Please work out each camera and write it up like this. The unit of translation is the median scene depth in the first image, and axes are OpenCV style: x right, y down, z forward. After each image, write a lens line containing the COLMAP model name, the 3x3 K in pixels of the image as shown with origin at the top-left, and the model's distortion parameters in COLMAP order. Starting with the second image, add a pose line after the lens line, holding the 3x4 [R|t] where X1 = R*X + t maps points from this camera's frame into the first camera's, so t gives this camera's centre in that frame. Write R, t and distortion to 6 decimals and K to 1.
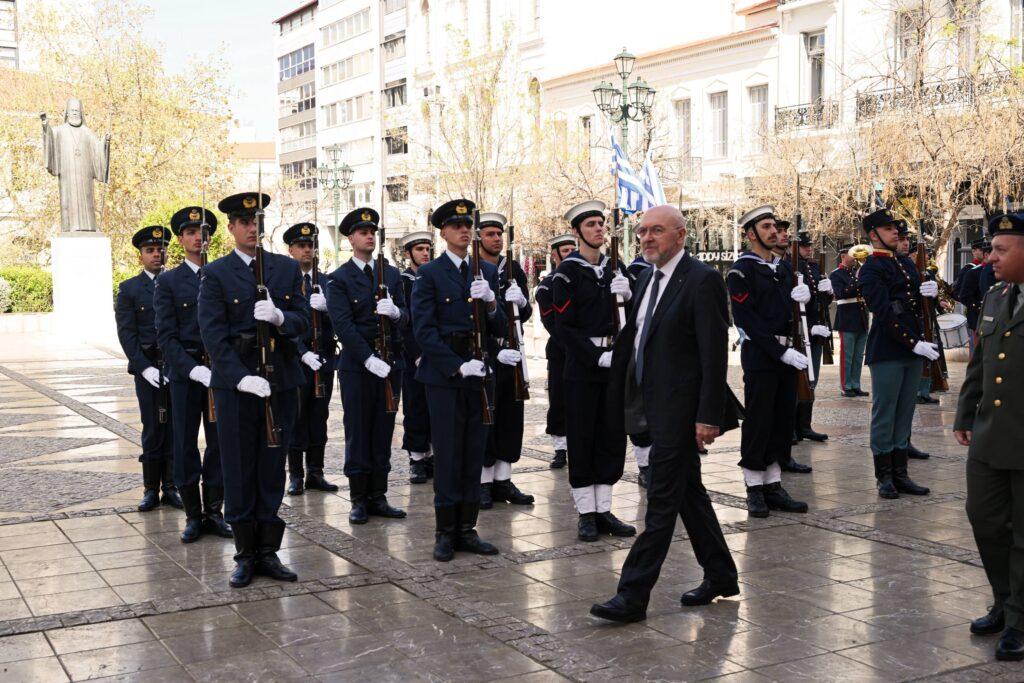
lens RADIAL K [[1241.6, 0, 513.3], [0, 1241.6, 368.7], [0, 0, 1]] dist [-0.000238, -0.005618]
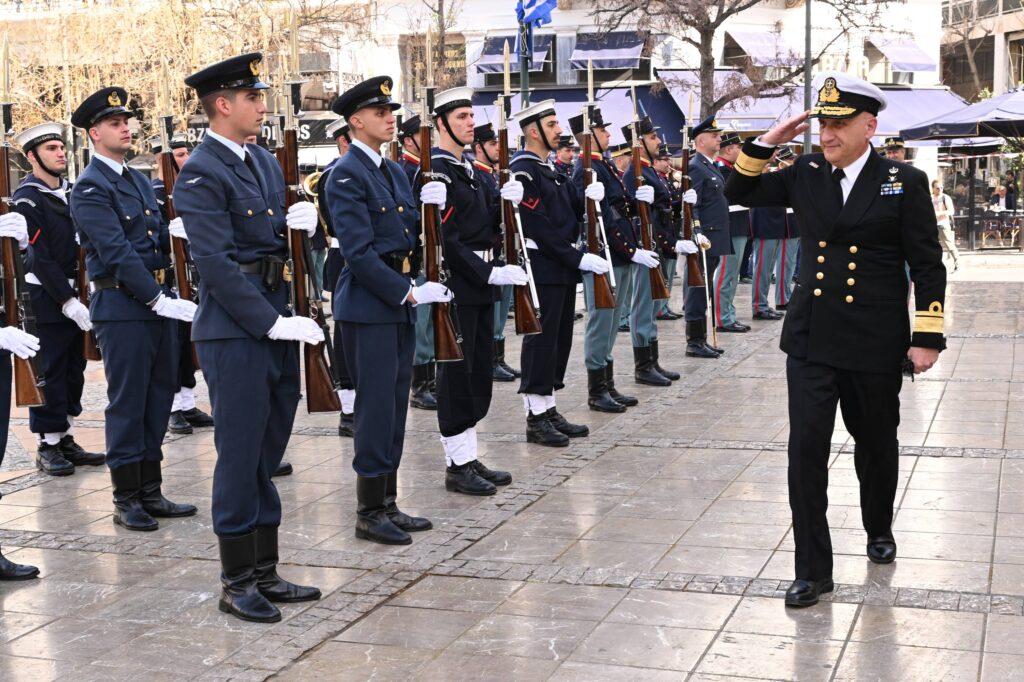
lens RADIAL K [[1439.9, 0, 512.0], [0, 1439.9, 341.0], [0, 0, 1]] dist [0.016102, 0.022377]
pose [[0.745615, -0.082003, 0.661312, -0.493622], [0.068343, 0.996577, 0.046521, -0.007804], [-0.662863, 0.010509, 0.748667, 0.227300]]
